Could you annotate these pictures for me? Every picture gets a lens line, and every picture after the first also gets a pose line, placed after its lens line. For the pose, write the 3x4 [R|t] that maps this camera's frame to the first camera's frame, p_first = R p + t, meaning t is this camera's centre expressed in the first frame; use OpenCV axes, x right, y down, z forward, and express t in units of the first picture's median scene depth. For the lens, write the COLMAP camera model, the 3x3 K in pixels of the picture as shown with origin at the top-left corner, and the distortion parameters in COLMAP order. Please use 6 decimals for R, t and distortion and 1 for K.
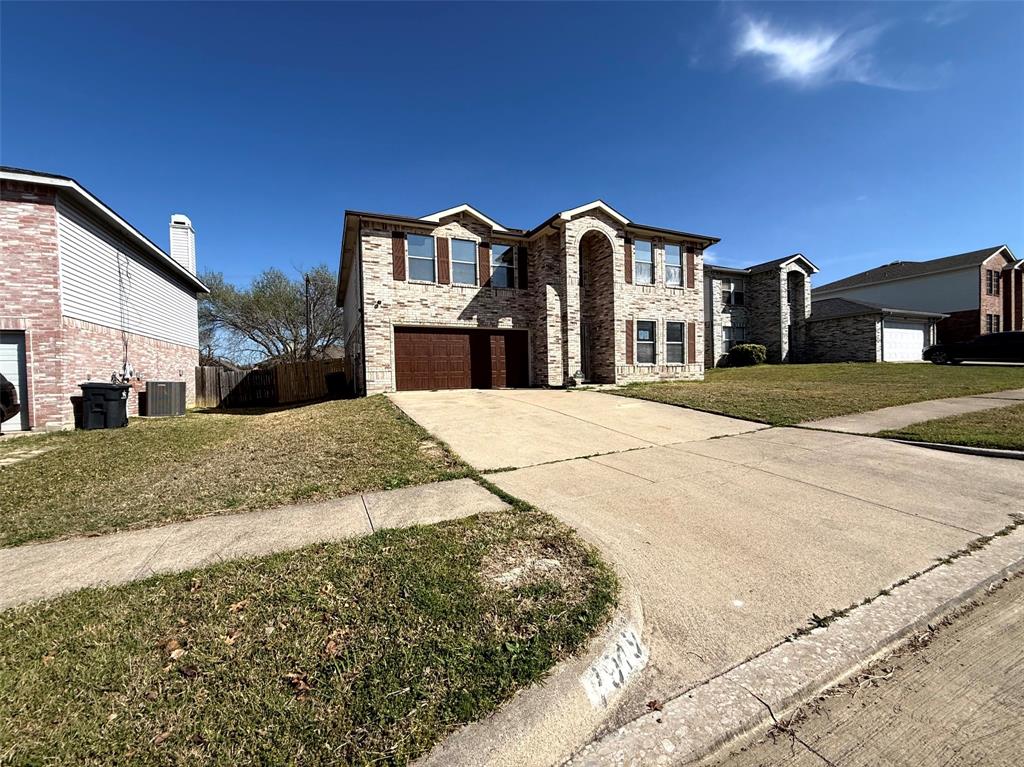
lens RADIAL K [[406.3, 0, 507.9], [0, 406.3, 387.3], [0, 0, 1]] dist [-0.000697, -0.000078]
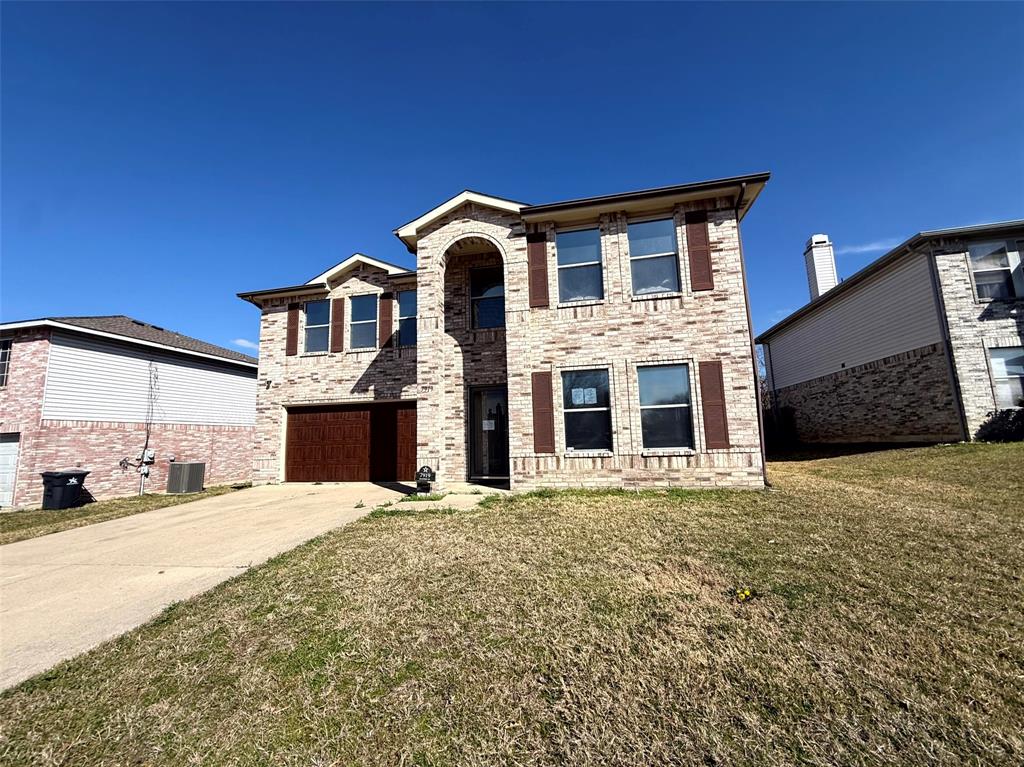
lens RADIAL K [[406.3, 0, 509.7], [0, 406.3, 386.4], [0, 0, 1]] dist [-0.000697, -0.000078]
pose [[0.806736, -0.077958, -0.585748, 0.591016], [-0.004938, 0.990335, -0.138607, -0.070510], [0.590892, 0.114711, 0.798554, 0.541847]]
